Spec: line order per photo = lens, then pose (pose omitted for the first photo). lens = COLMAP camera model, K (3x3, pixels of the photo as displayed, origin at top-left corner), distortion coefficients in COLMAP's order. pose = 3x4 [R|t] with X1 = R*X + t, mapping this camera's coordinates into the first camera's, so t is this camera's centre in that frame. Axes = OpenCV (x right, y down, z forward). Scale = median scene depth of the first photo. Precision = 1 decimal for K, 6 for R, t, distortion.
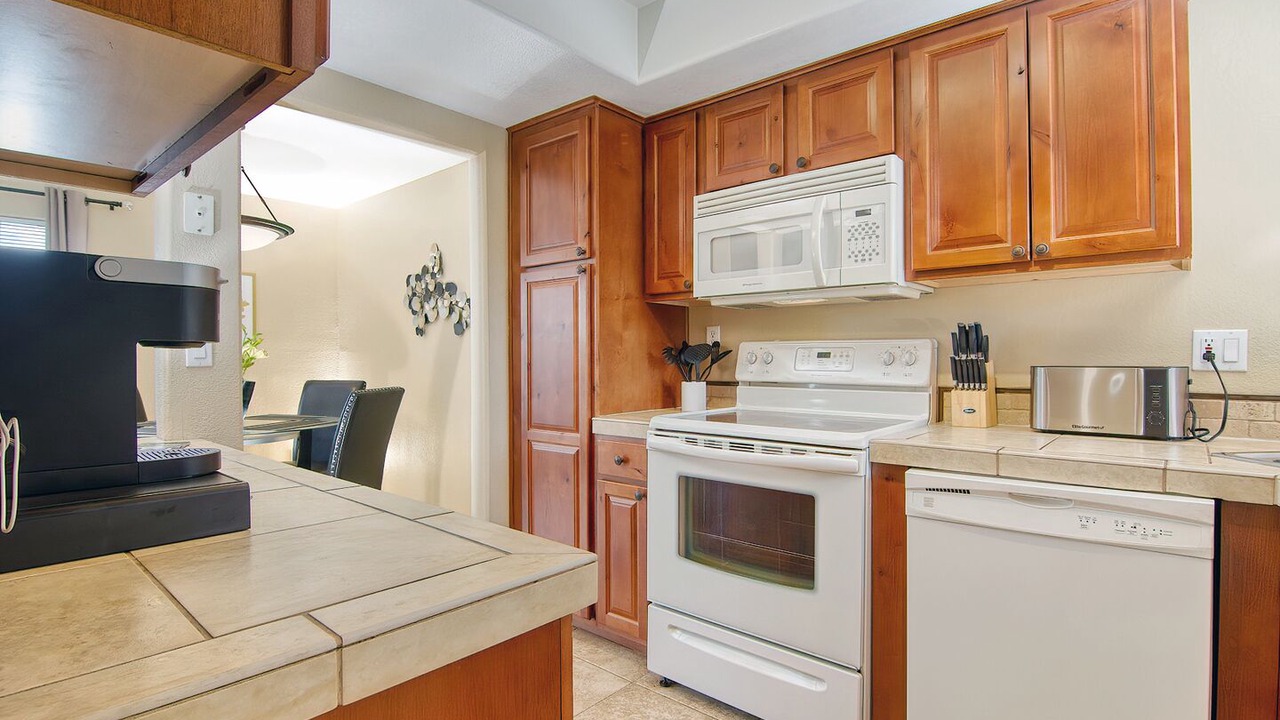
lens RADIAL K [[618.1, 0, 639.9], [0, 618.1, 367.7], [0, 0, 1]] dist [-0.006714, -0.005688]
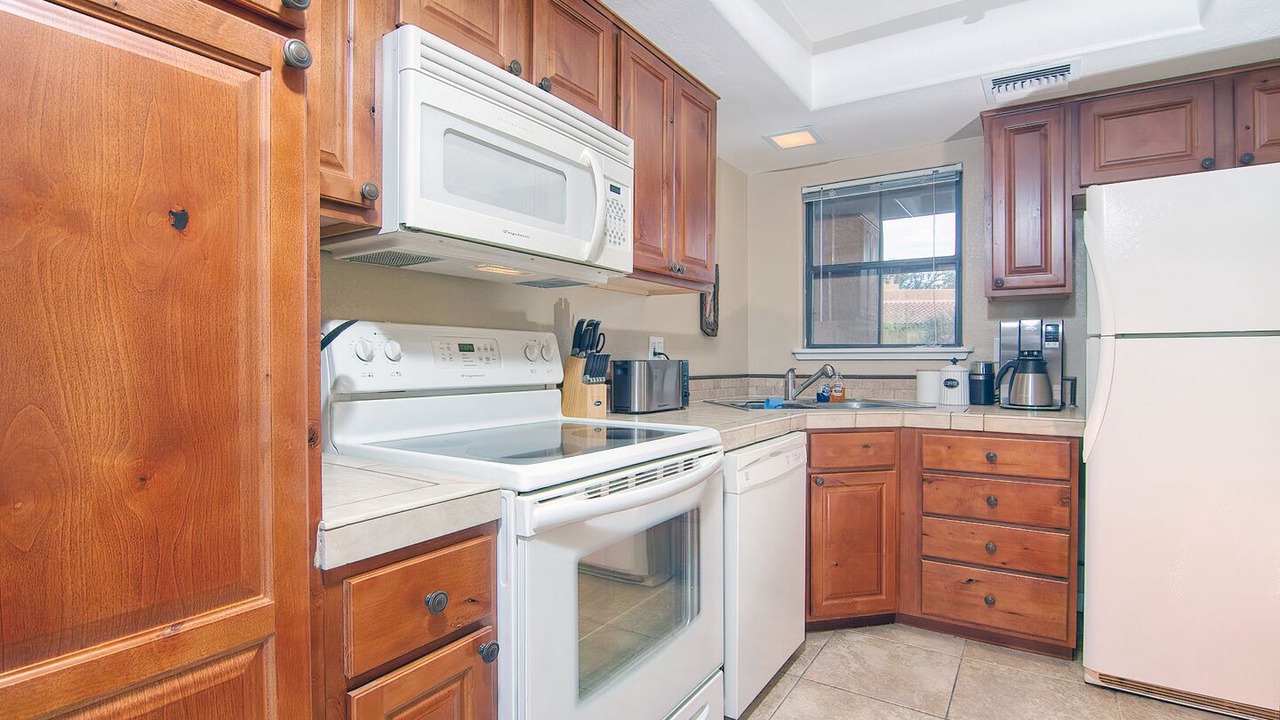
lens RADIAL K [[618.1, 0, 638.0], [0, 618.1, 365.9], [0, 0, 1]] dist [-0.006714, -0.005688]
pose [[-0.137908, -0.011386, 0.990380, -0.534431], [0.013783, 0.999815, 0.013413, -0.007648], [-0.990349, 0.015500, -0.137726, 1.106620]]
